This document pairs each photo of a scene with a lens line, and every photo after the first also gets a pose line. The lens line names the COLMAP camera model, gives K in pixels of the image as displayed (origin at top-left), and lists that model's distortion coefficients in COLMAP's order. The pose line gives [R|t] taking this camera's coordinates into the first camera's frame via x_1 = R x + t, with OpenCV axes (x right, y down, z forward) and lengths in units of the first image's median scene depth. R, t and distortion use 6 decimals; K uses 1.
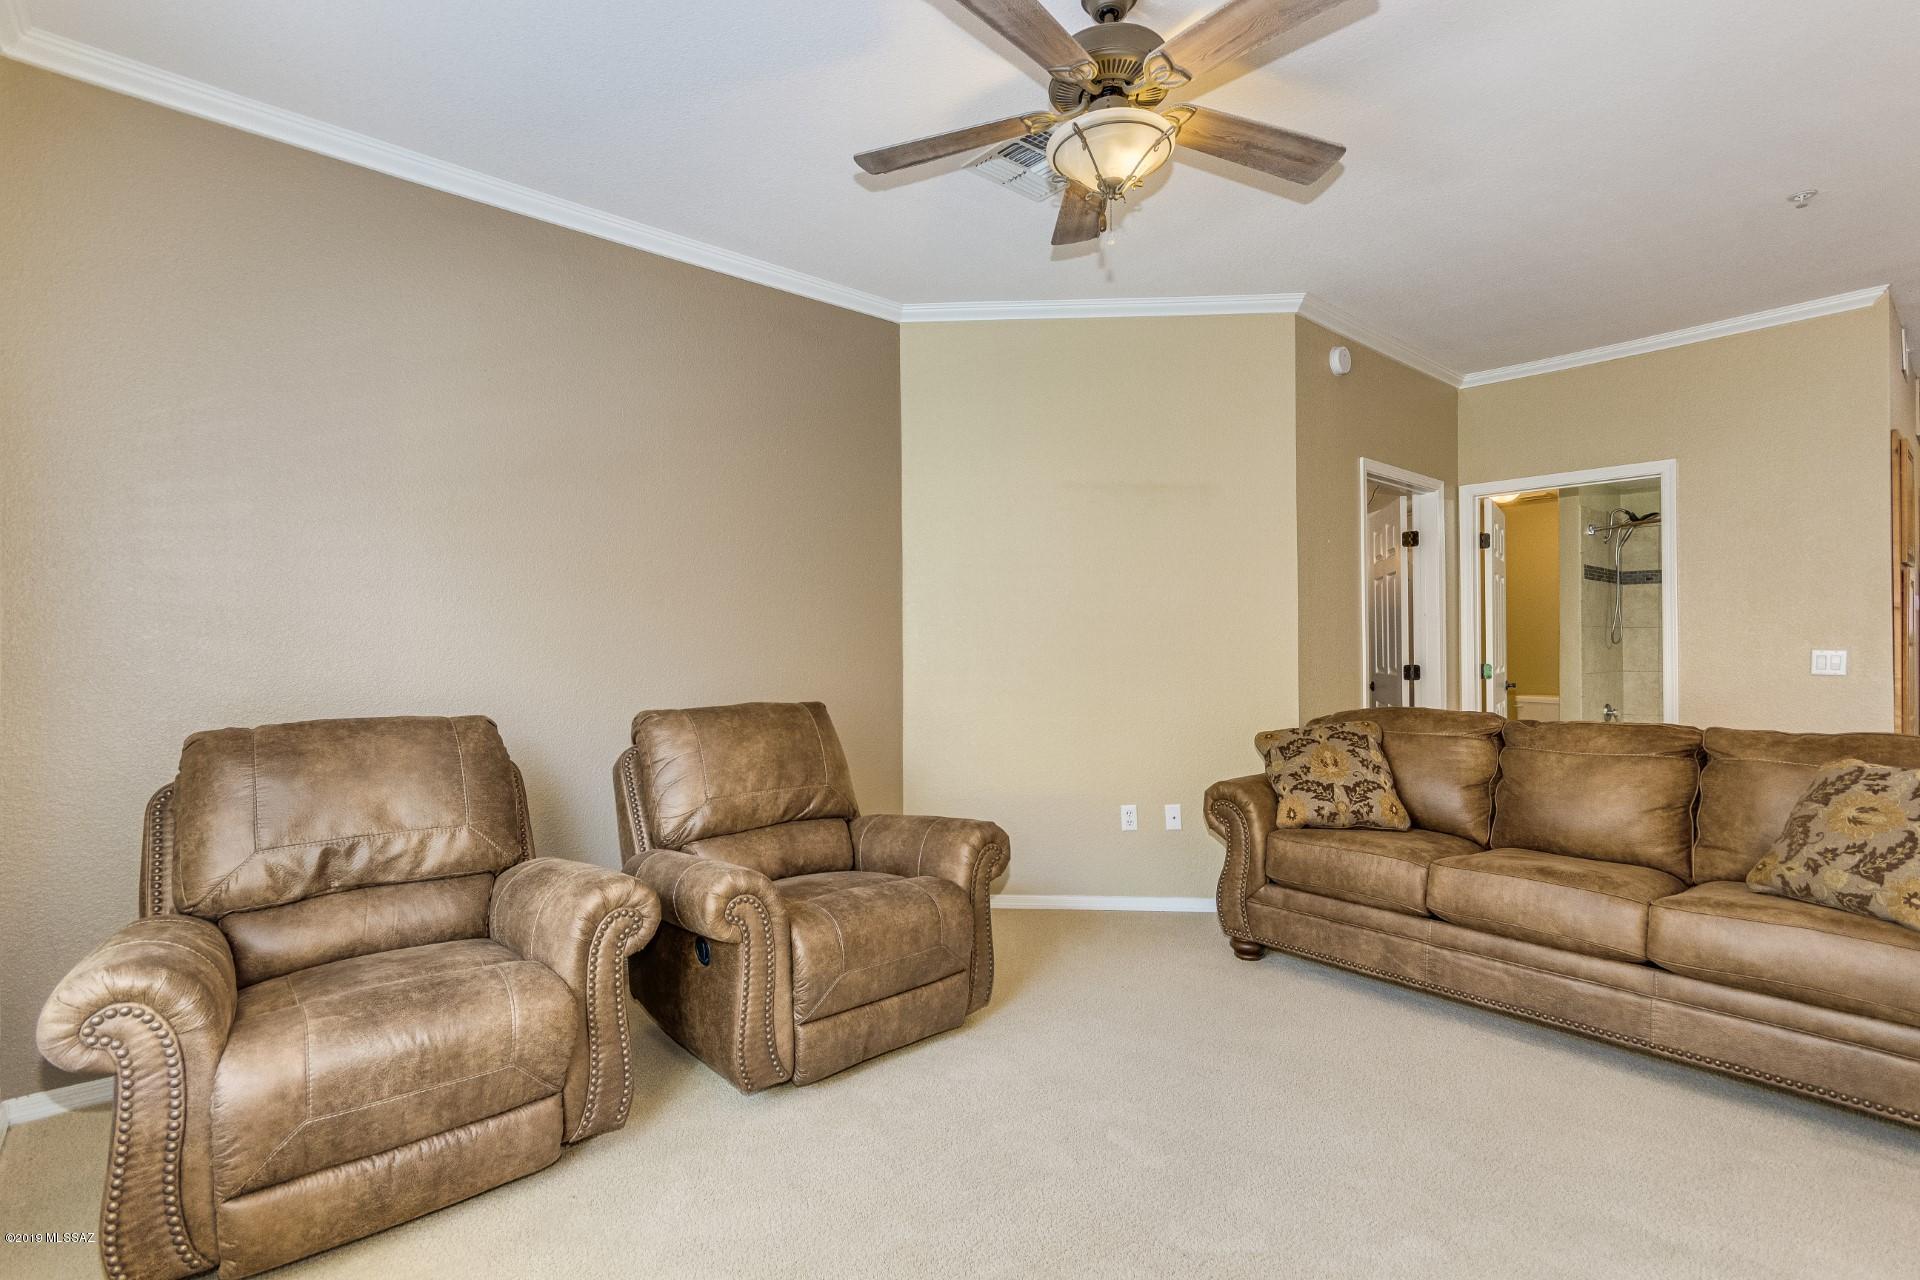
lens RADIAL K [[896.8, 0, 955.1], [0, 896.8, 646.7], [0, 0, 1]] dist [0.002472, 0.000341]
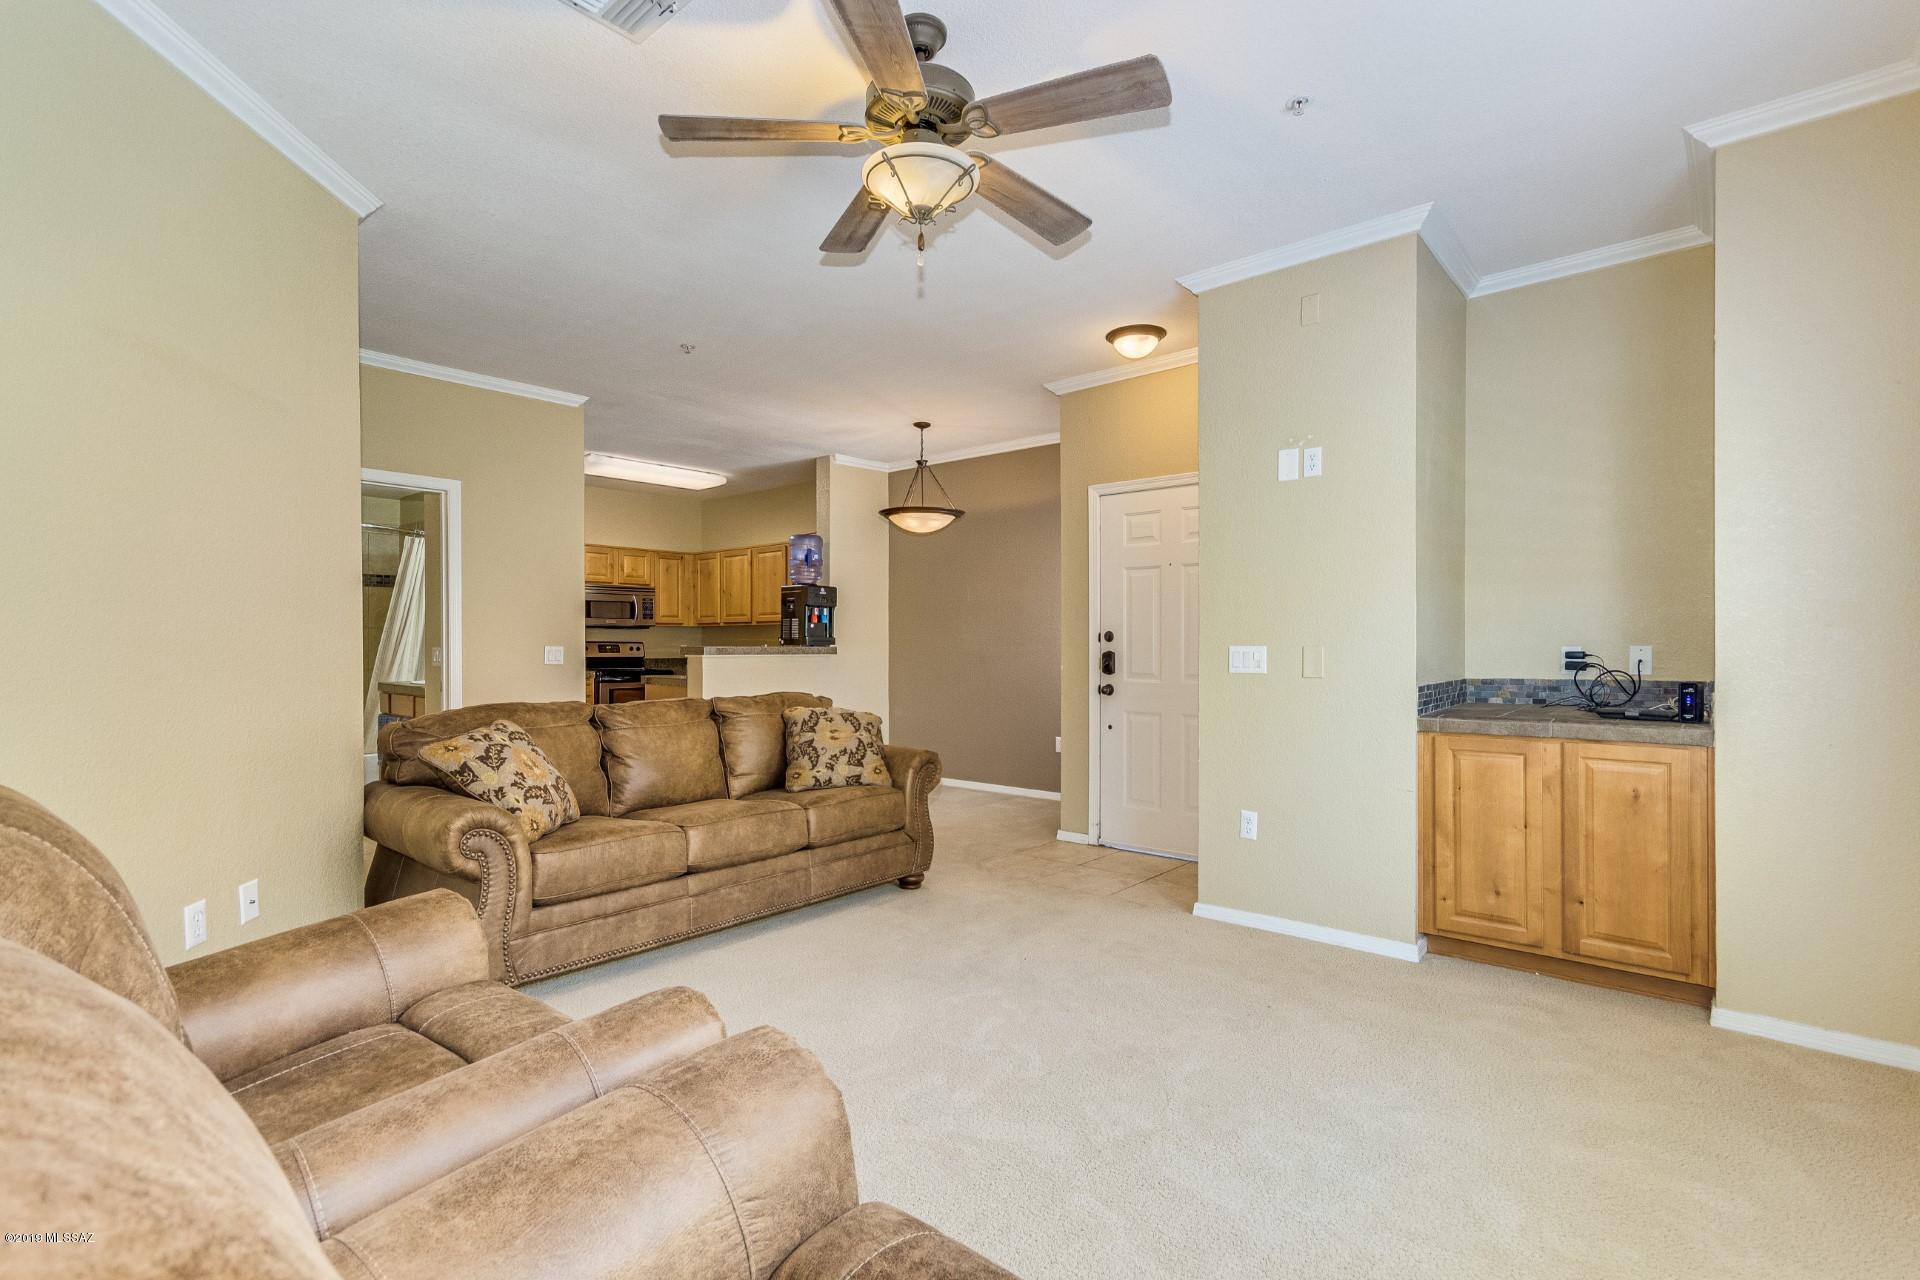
lens RADIAL K [[896.8, 0, 955.3], [0, 896.8, 636.5], [0, 0, 1]] dist [0.002472, 0.000341]
pose [[-0.132580, 0.007970, 0.991140, -0.683809], [0.001309, 0.999968, -0.007866, 0.002788], [-0.991171, 0.000255, -0.132586, 0.823751]]
